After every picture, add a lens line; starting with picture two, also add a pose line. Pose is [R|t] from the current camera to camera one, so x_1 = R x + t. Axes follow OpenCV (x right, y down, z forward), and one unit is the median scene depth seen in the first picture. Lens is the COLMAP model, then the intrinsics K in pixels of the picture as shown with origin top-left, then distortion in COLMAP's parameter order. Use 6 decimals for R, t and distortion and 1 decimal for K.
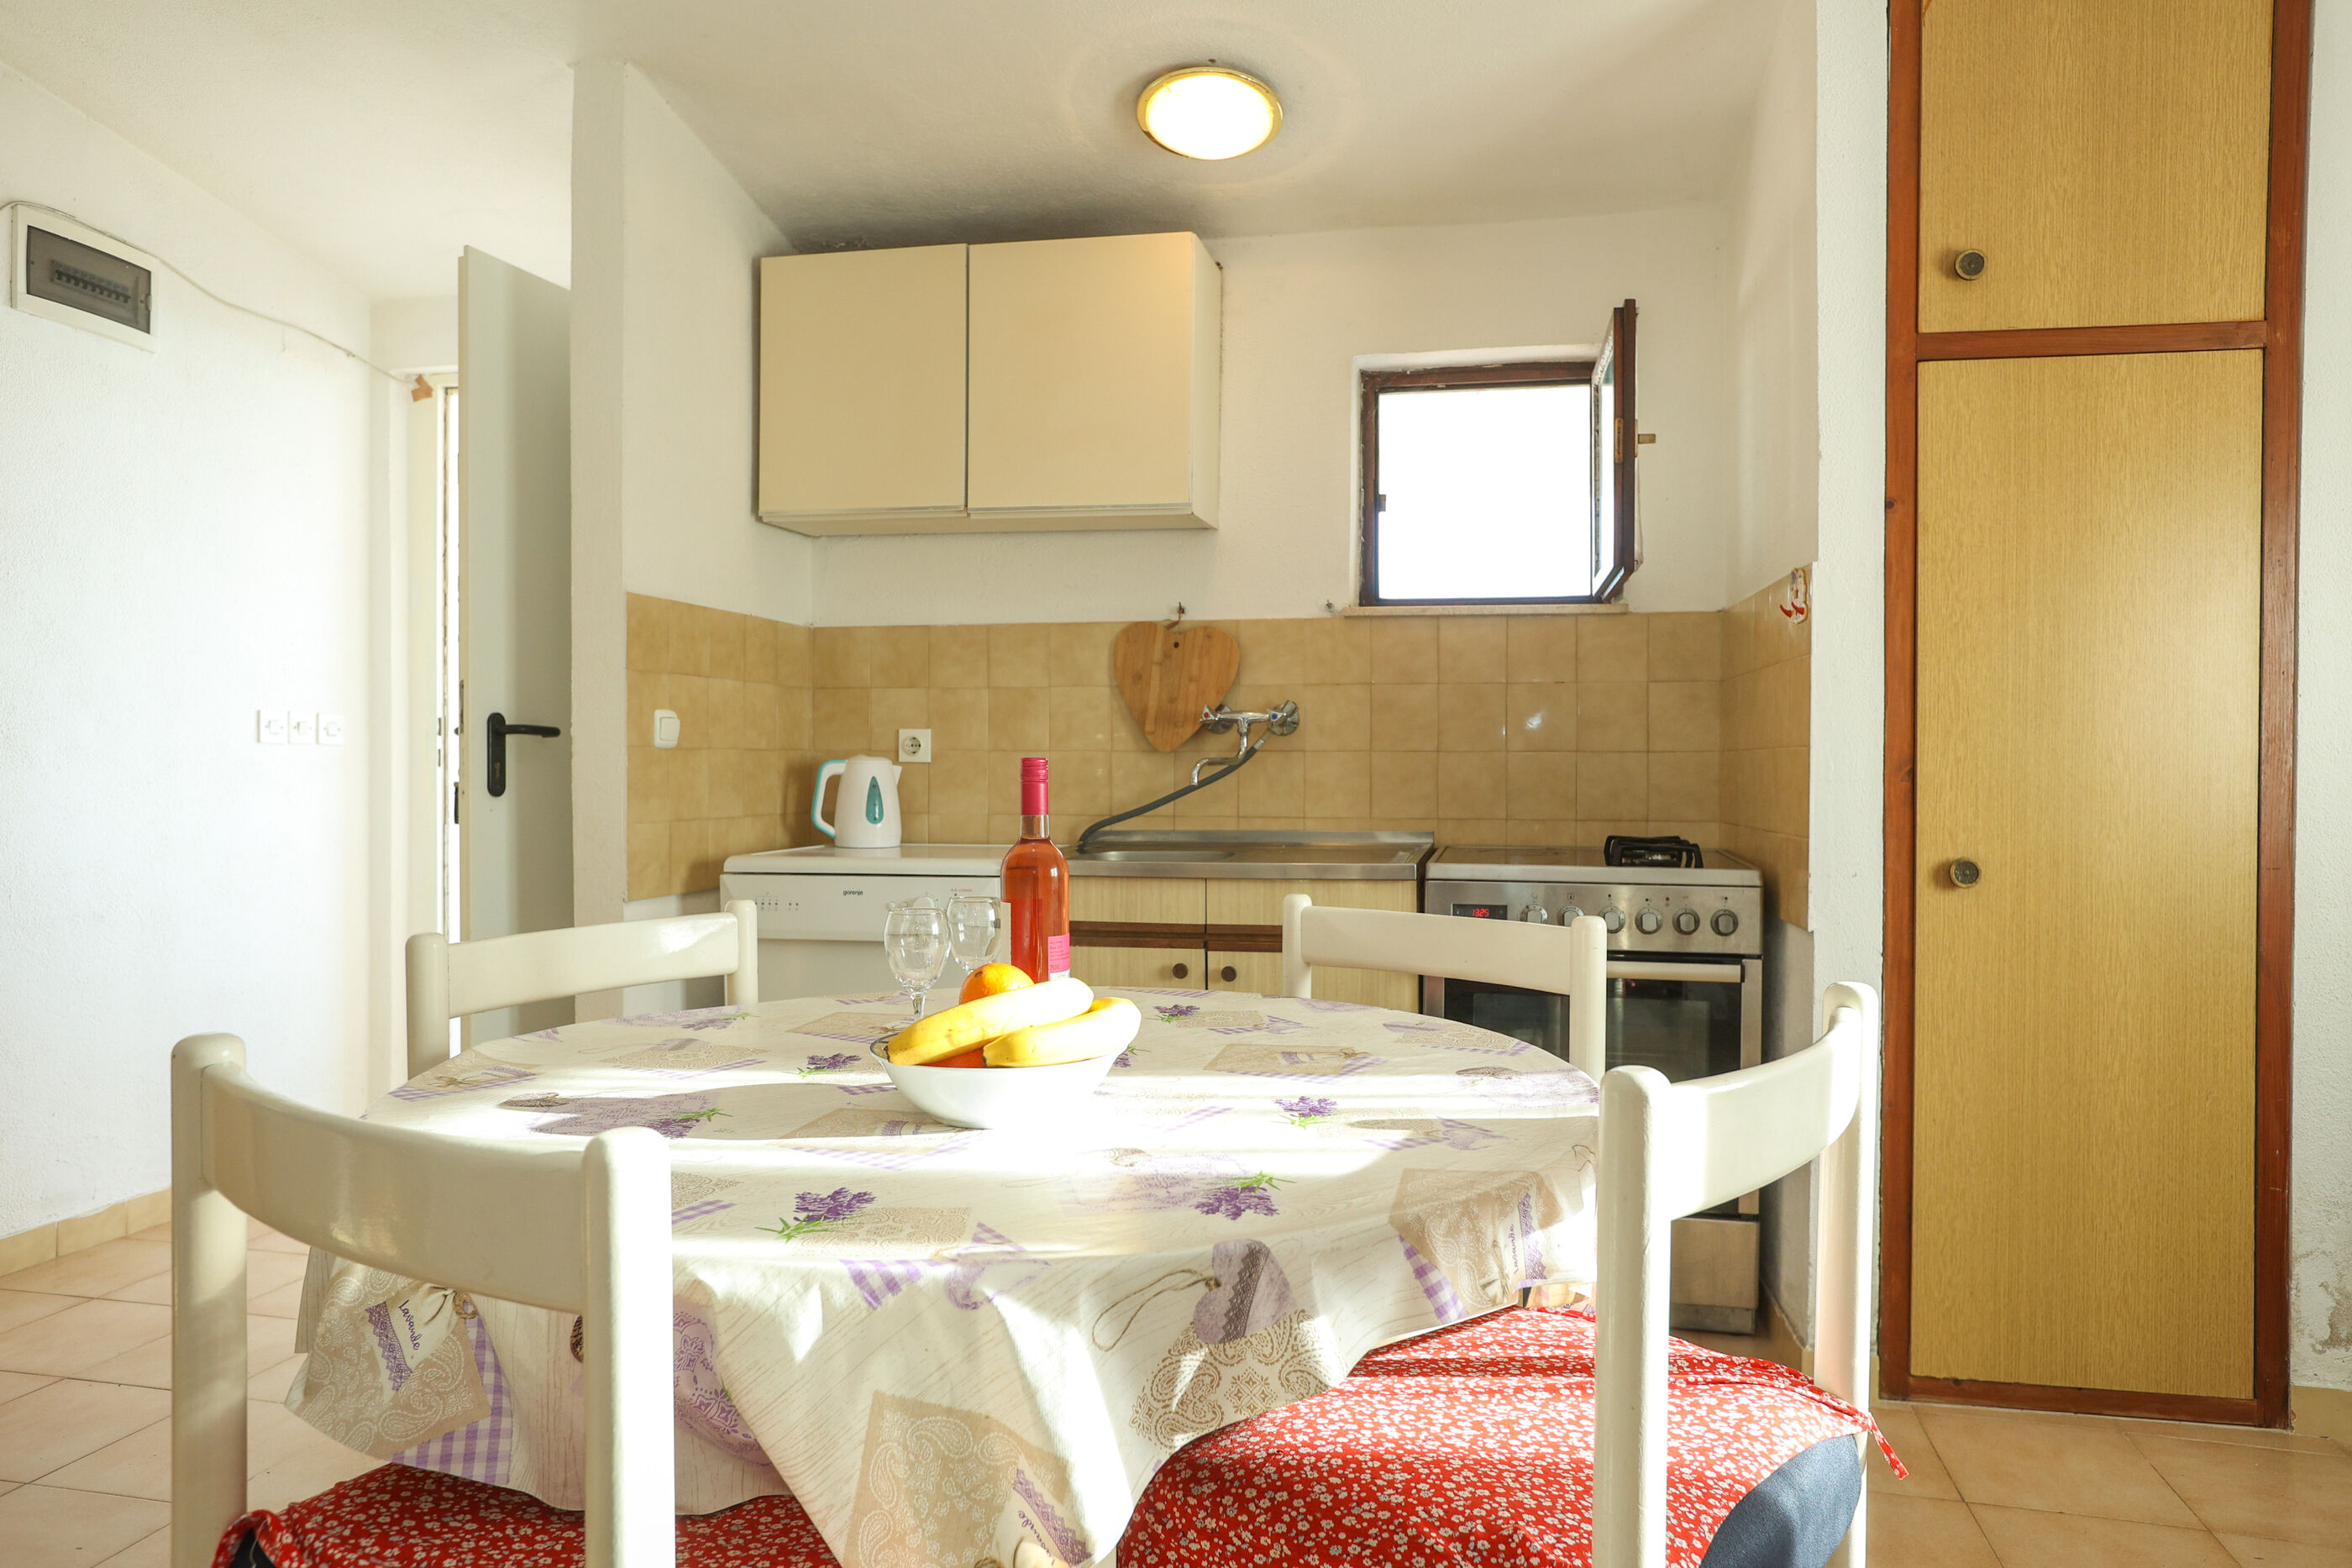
lens RADIAL K [[1531.2, 0, 1195.4], [0, 1531.2, 769.6], [0, 0, 1]] dist [-0.009734, 0.023282]
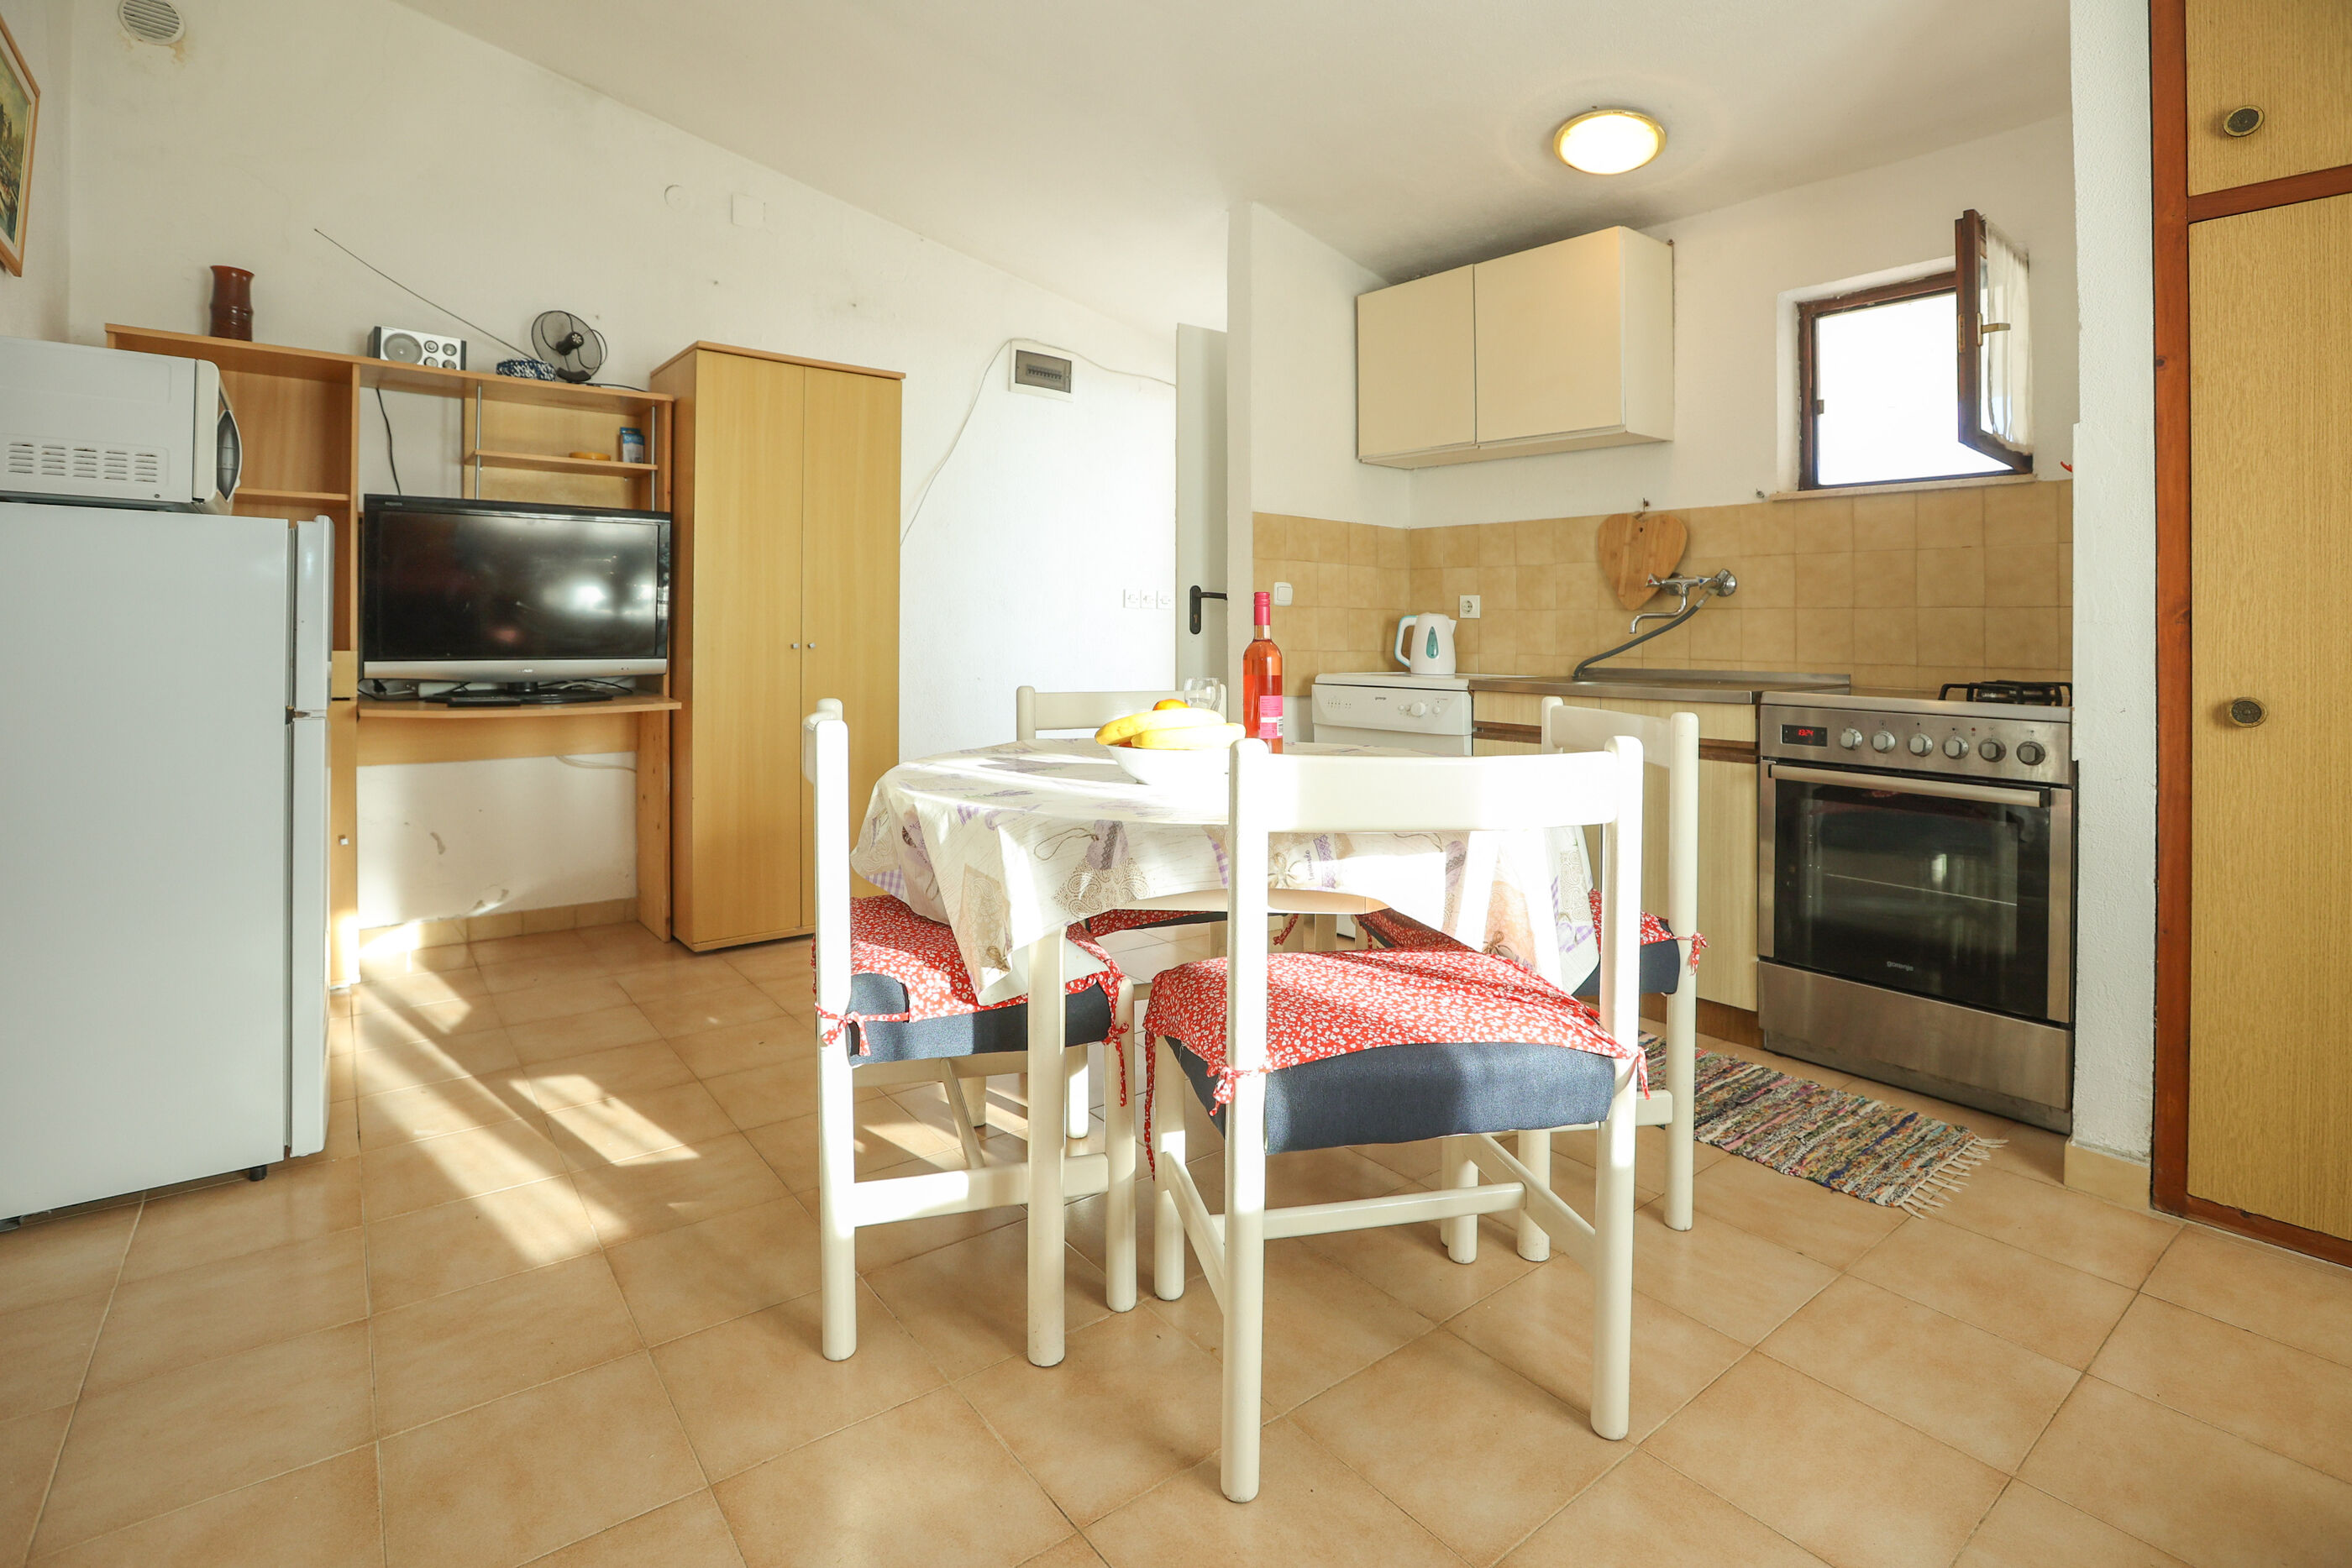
lens RADIAL K [[1140.6, 0, 1184.2], [0, 1140.6, 633.7], [0, 0, 1]] dist [-0.011558, 0.003885]
pose [[0.781386, 0.009822, -0.623971, 0.343452], [-0.018136, 0.999811, -0.006973, 0.027042], [0.623785, 0.016765, 0.781416, -0.028284]]
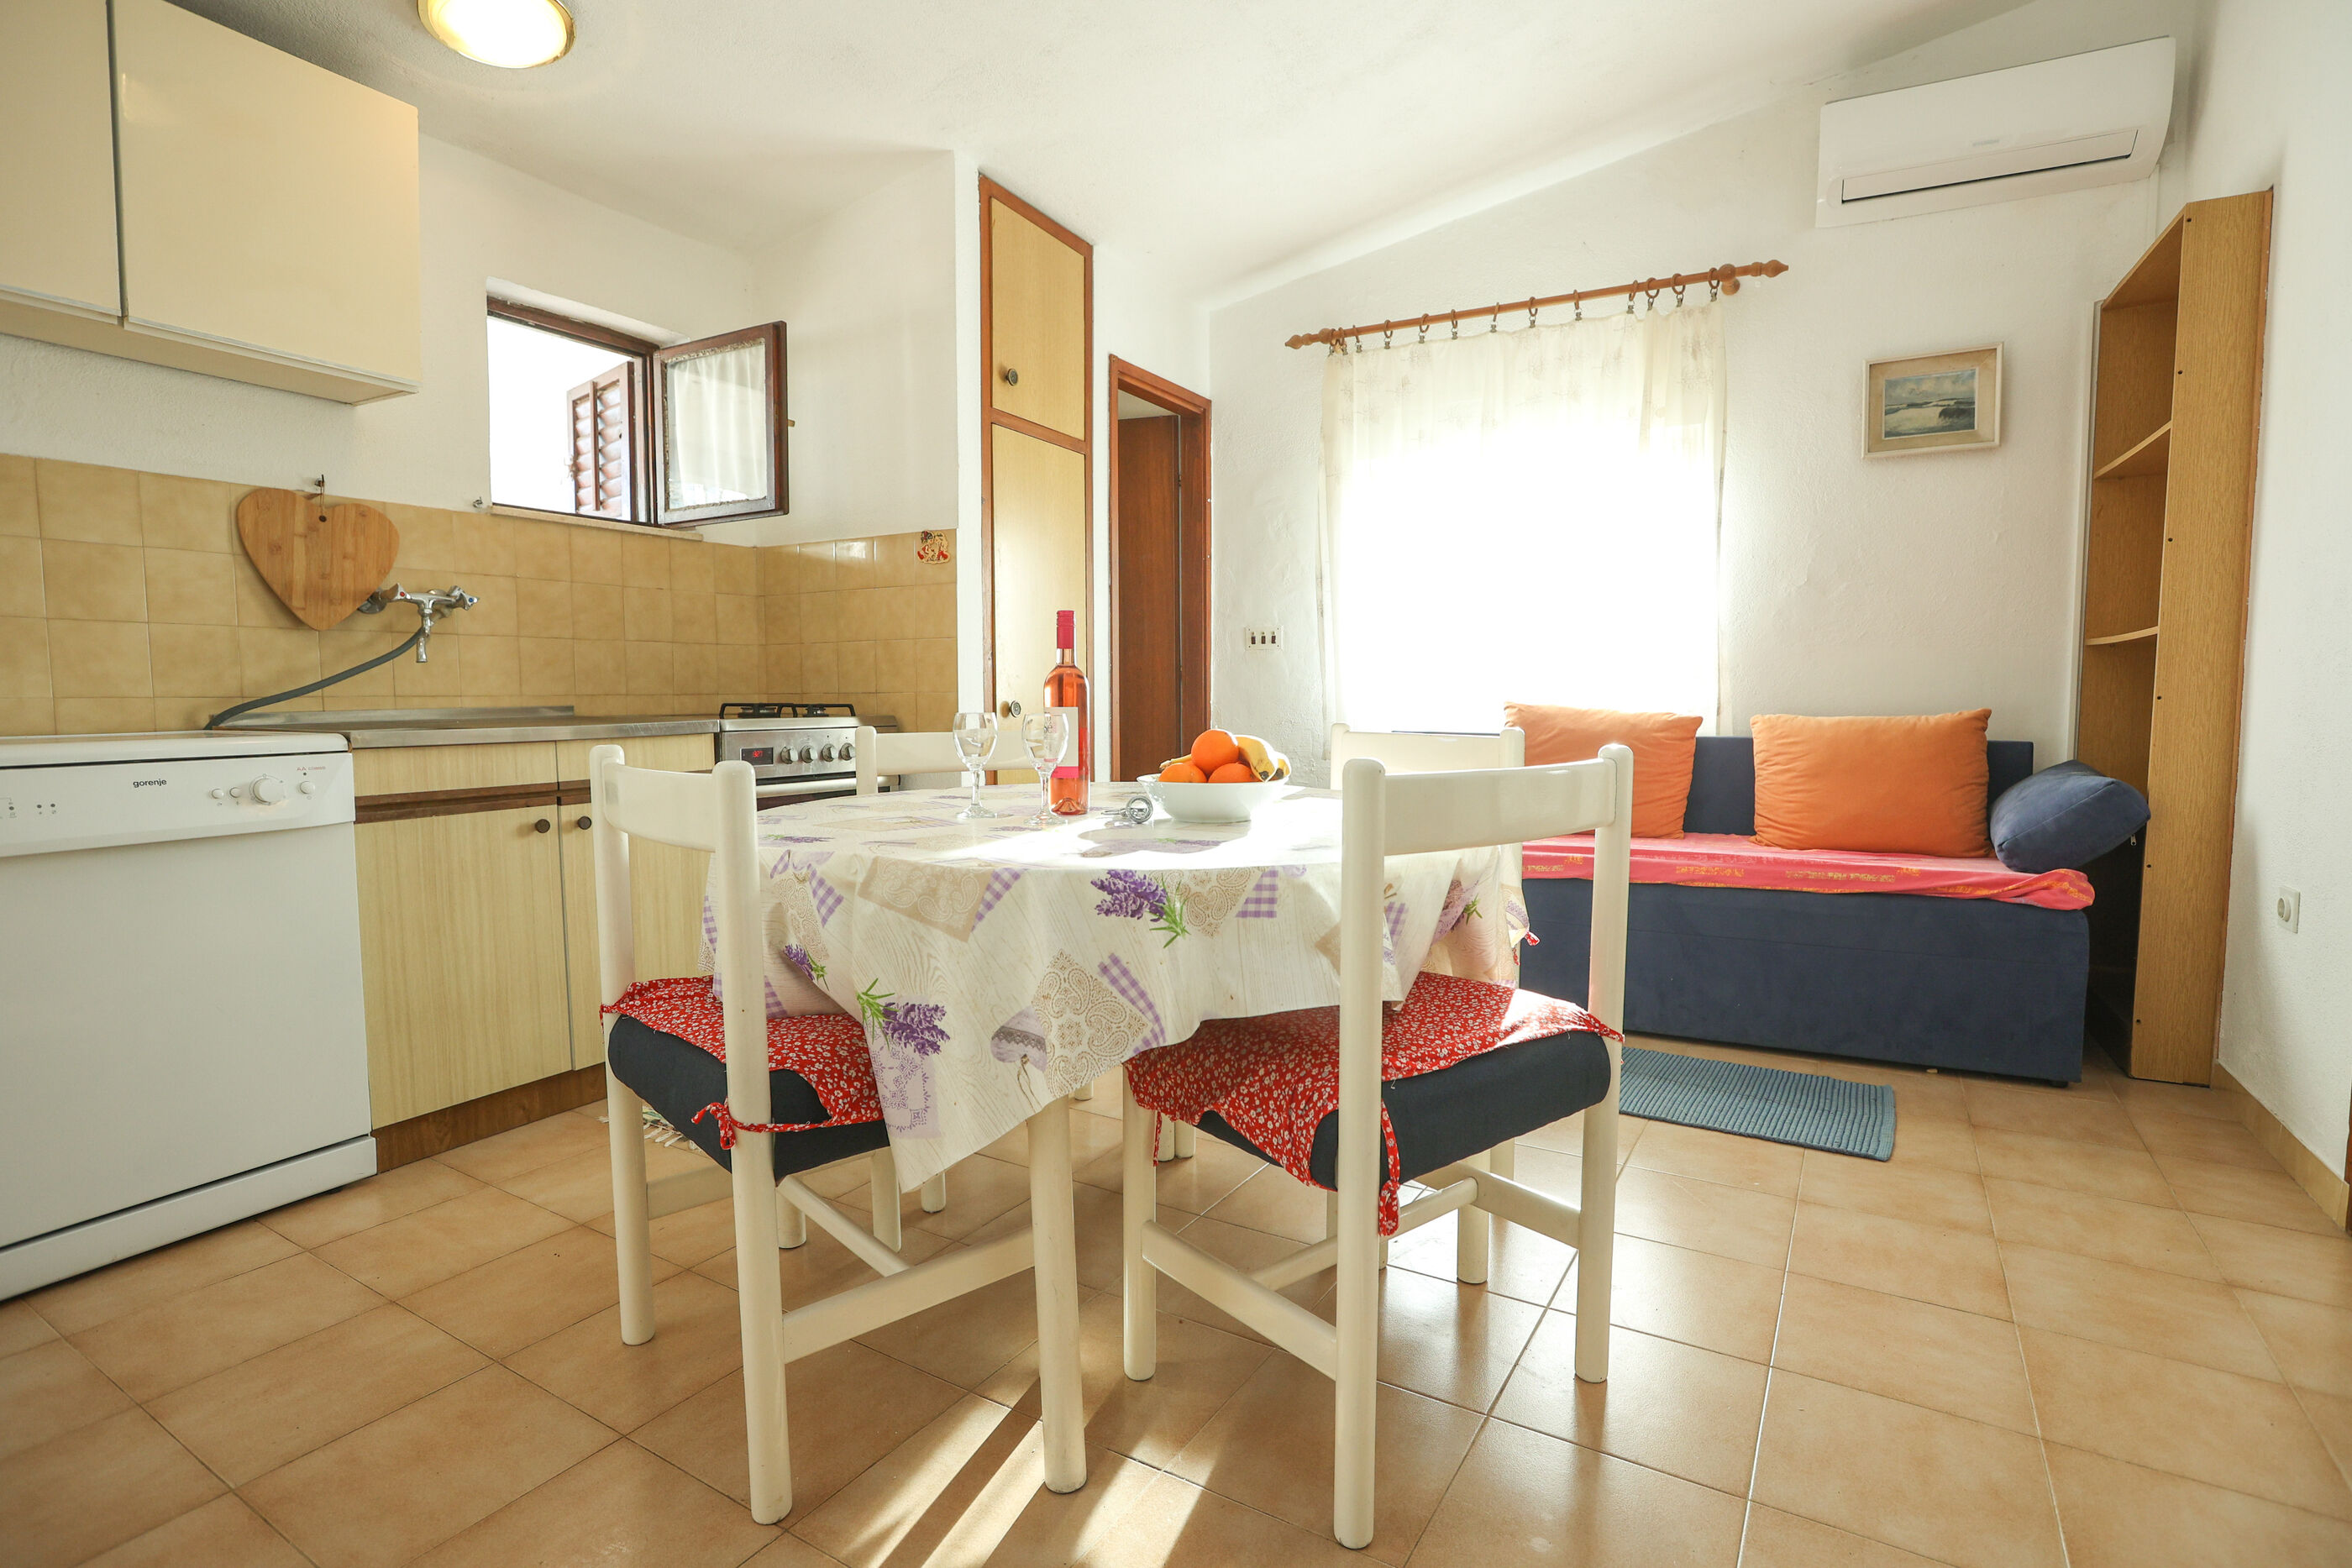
lens RADIAL K [[1152.6, 0, 1176.9], [0, 1152.6, 778.5], [0, 0, 1]] dist [0.000724, 0.001213]
pose [[0.308242, -0.077021, 0.948185, -0.634895], [0.014784, 0.996985, 0.076179, 0.040011], [-0.951193, -0.009464, 0.308451, 0.301944]]
